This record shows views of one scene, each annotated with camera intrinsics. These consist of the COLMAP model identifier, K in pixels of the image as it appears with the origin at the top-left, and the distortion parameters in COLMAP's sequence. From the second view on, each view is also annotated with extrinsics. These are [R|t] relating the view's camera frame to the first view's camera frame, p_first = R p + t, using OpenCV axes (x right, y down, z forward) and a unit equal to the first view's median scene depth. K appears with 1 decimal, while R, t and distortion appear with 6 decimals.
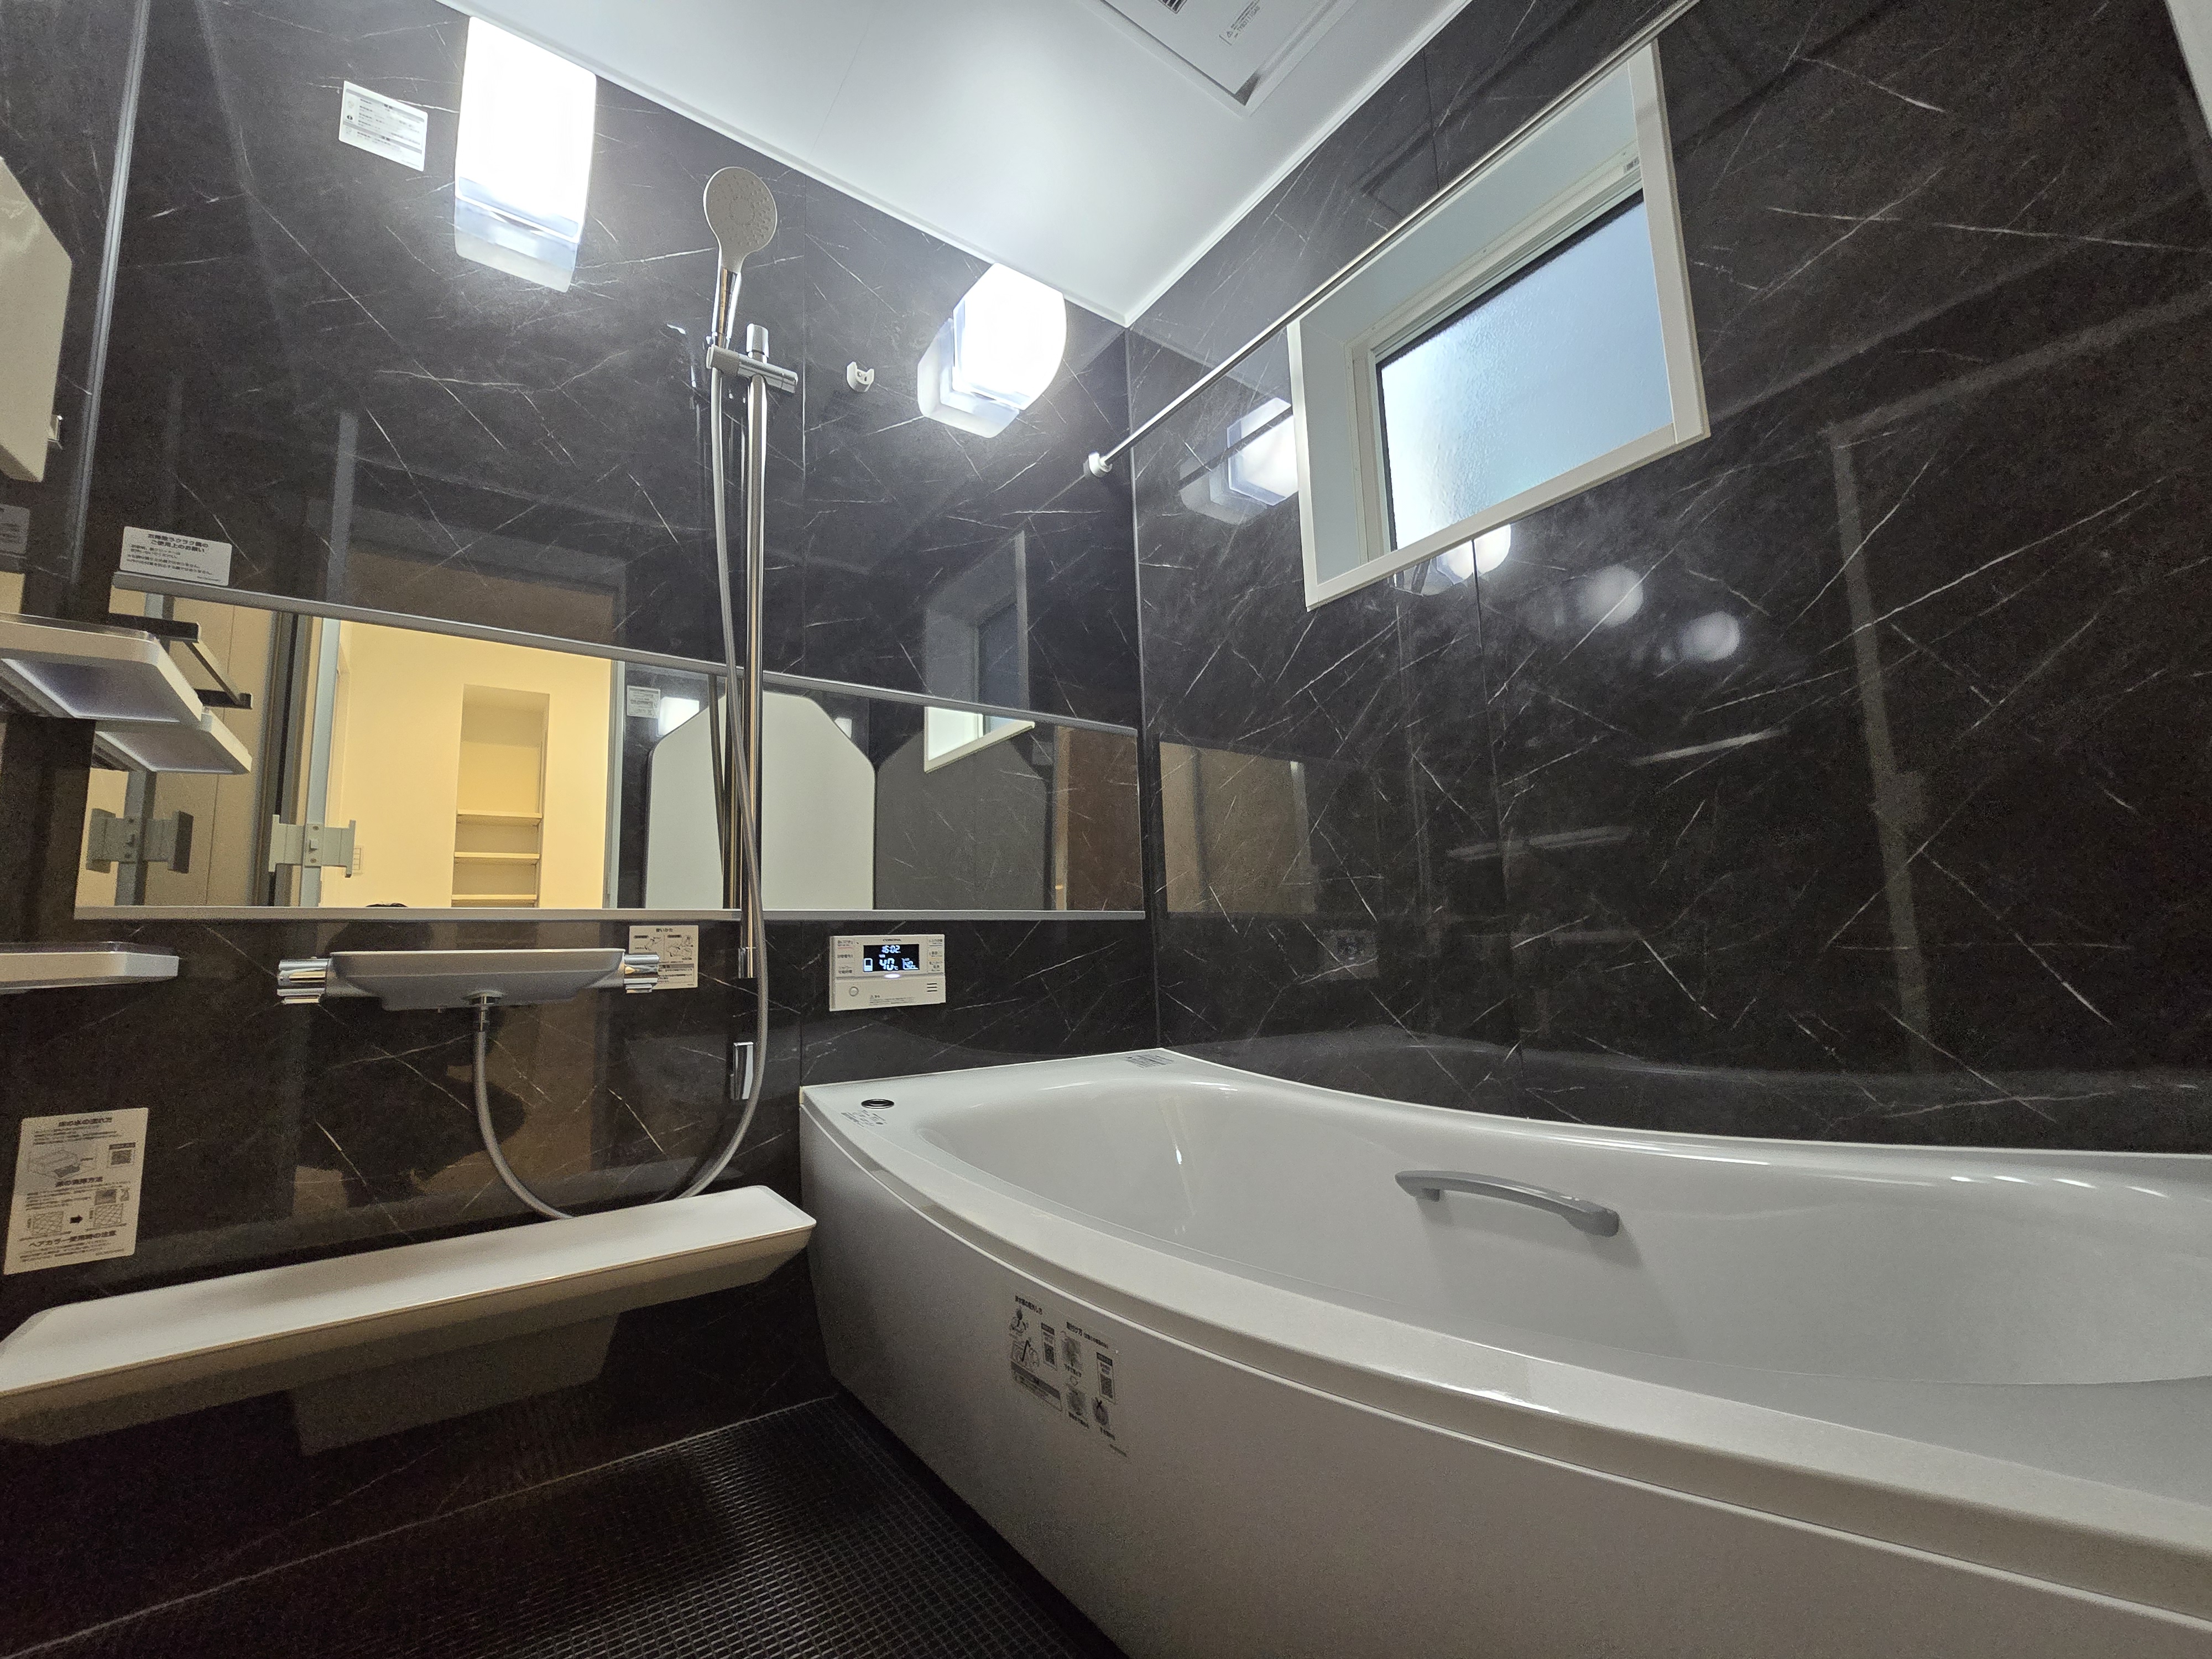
lens RADIAL K [[895.0, 0, 1106.0], [0, 895.0, 829.5], [0, 0, 1]] dist [-0.002510, 0.003218]
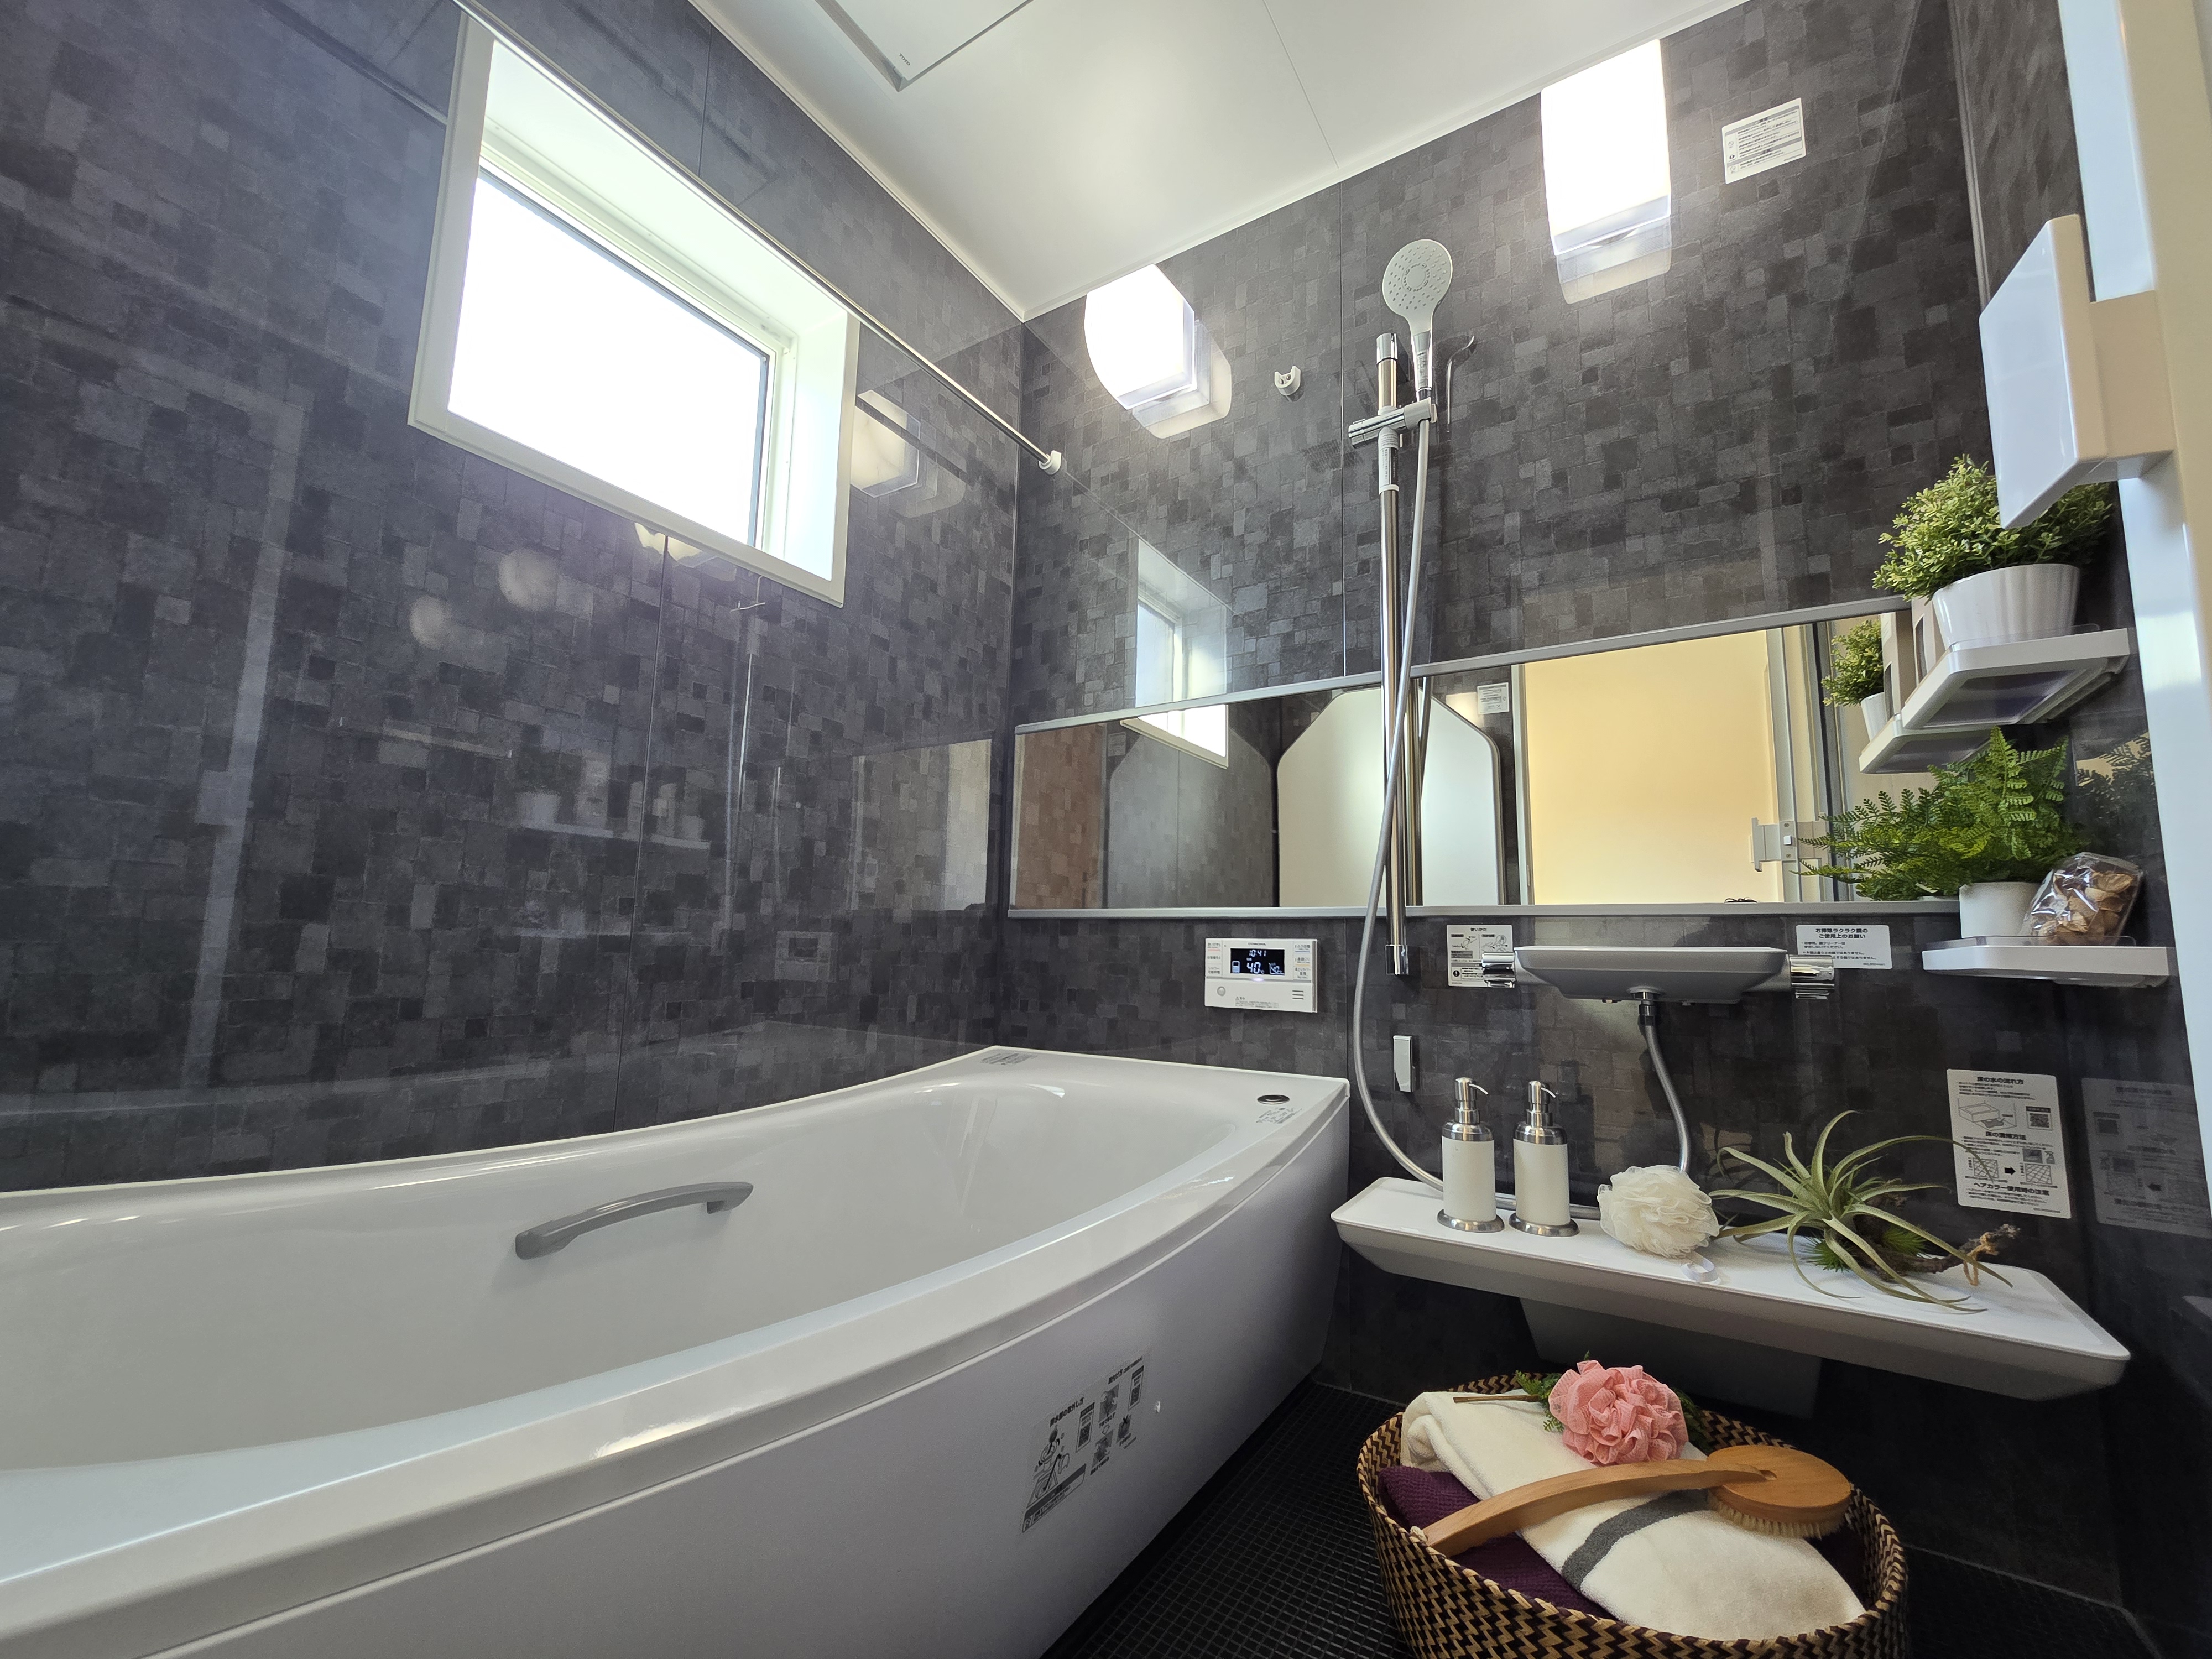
lens RADIAL K [[909.2, 0, 1104.6], [0, 909.2, 840.0], [0, 0, 1]] dist [-0.000052, -0.000607]
pose [[0.368019, -0.073762, -0.926888, 0.639966], [0.092626, 0.994798, -0.042389, 0.033347], [0.925193, -0.070254, 0.372937, 0.452658]]
